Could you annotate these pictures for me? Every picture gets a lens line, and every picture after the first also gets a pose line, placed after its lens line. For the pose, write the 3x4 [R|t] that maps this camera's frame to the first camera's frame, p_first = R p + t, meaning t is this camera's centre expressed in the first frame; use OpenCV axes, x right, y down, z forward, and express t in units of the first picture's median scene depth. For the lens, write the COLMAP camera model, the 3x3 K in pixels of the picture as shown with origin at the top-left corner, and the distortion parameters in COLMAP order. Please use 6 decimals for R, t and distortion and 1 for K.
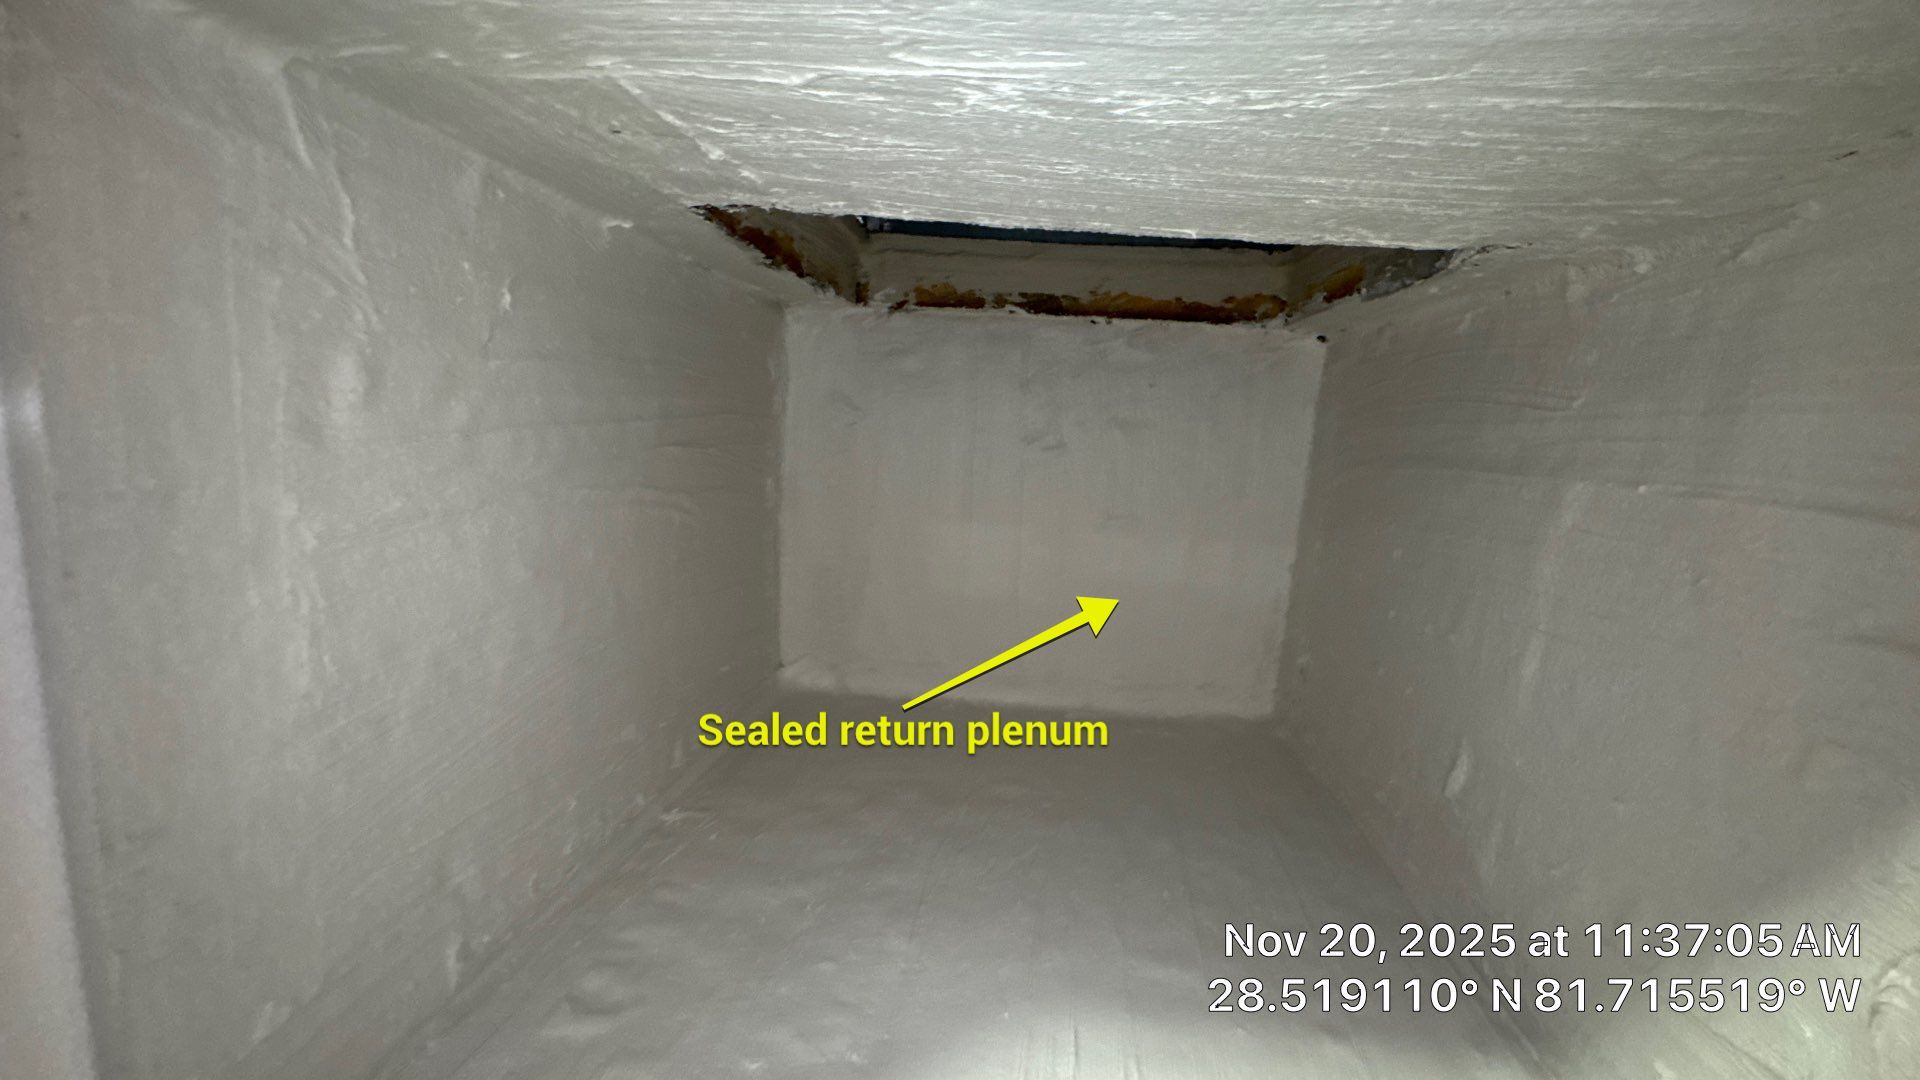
lens RADIAL K [[769.8, 0, 957.2], [0, 769.8, 540.9], [0, 0, 1]] dist [-0.005708, 0.000980]
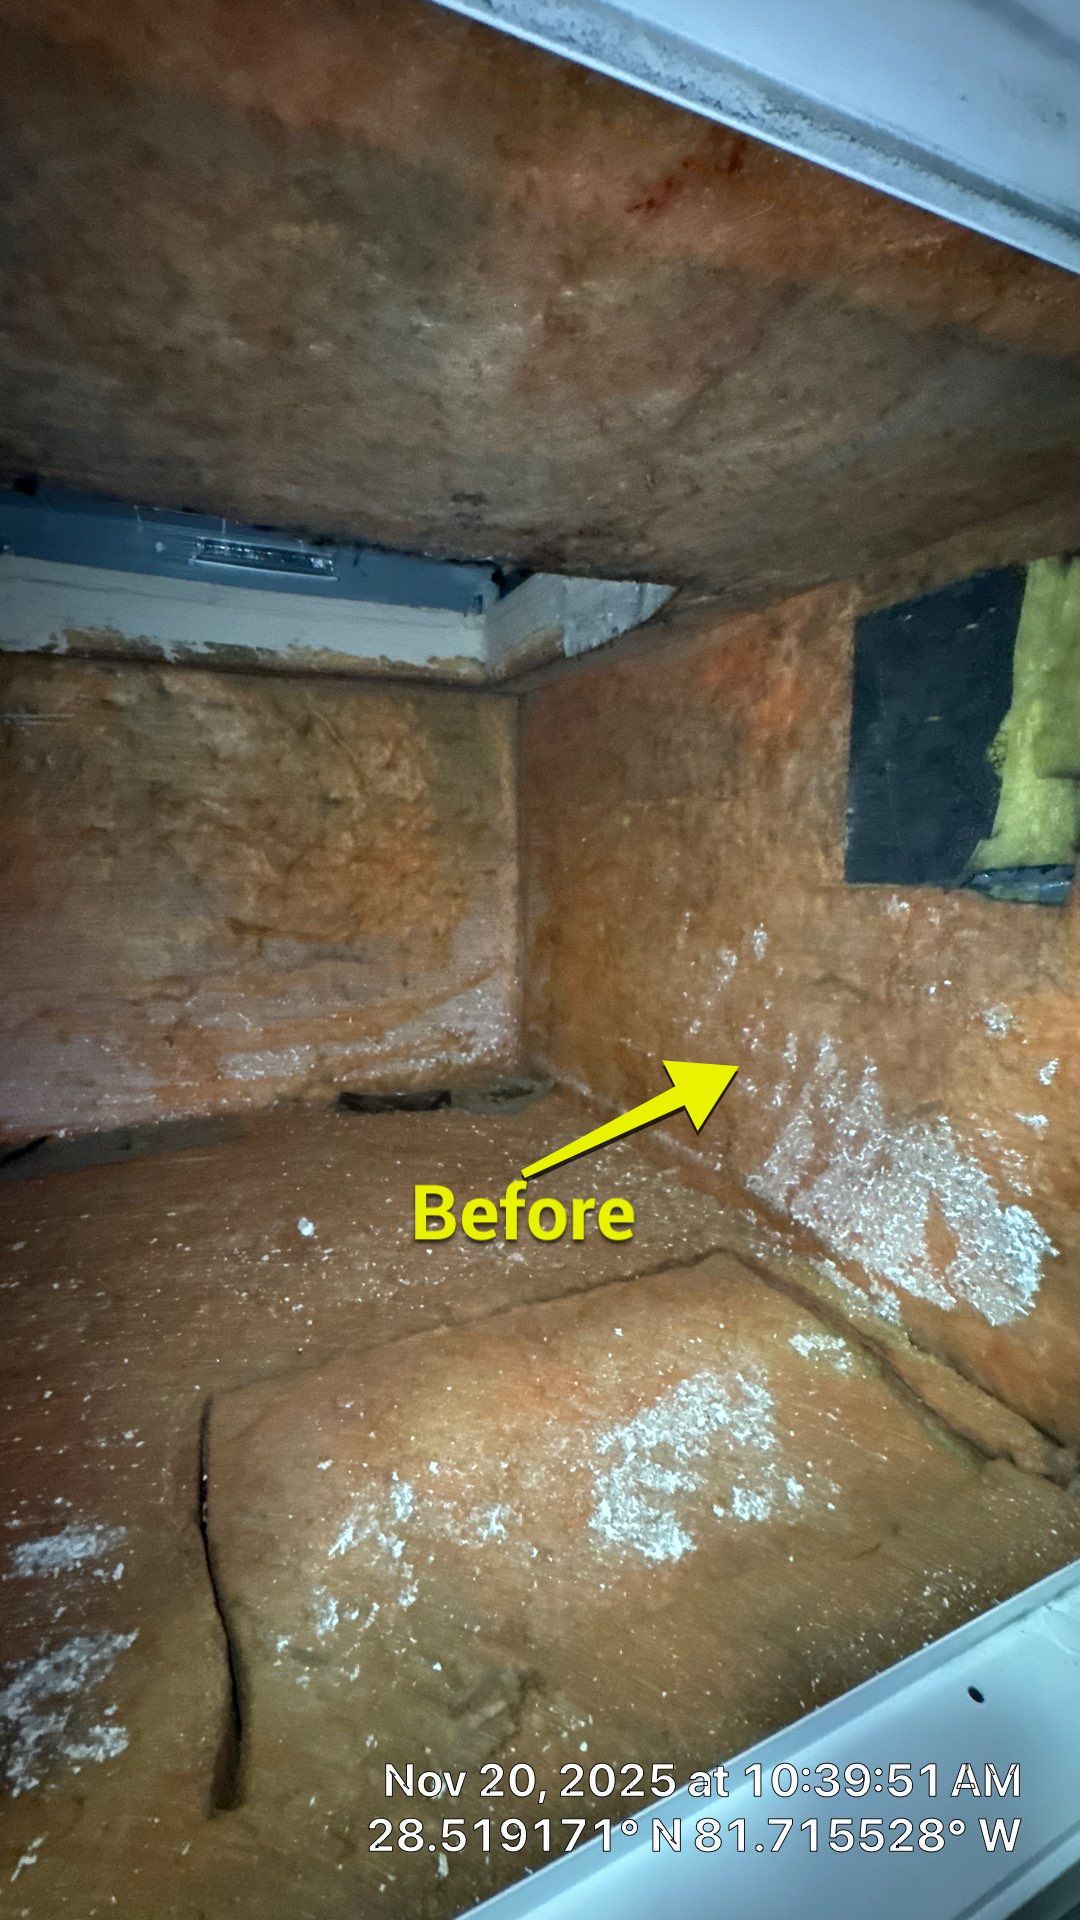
lens RADIAL K [[769.8, 0, 540.8], [0, 769.8, 958.3], [0, 0, 1]] dist [-0.005708, 0.000980]
pose [[0.866011, -0.139428, 0.480193, -0.116806], [0.124545, 0.990218, 0.062905, 0.051275], [-0.484266, 0.005330, 0.874904, 0.109147]]
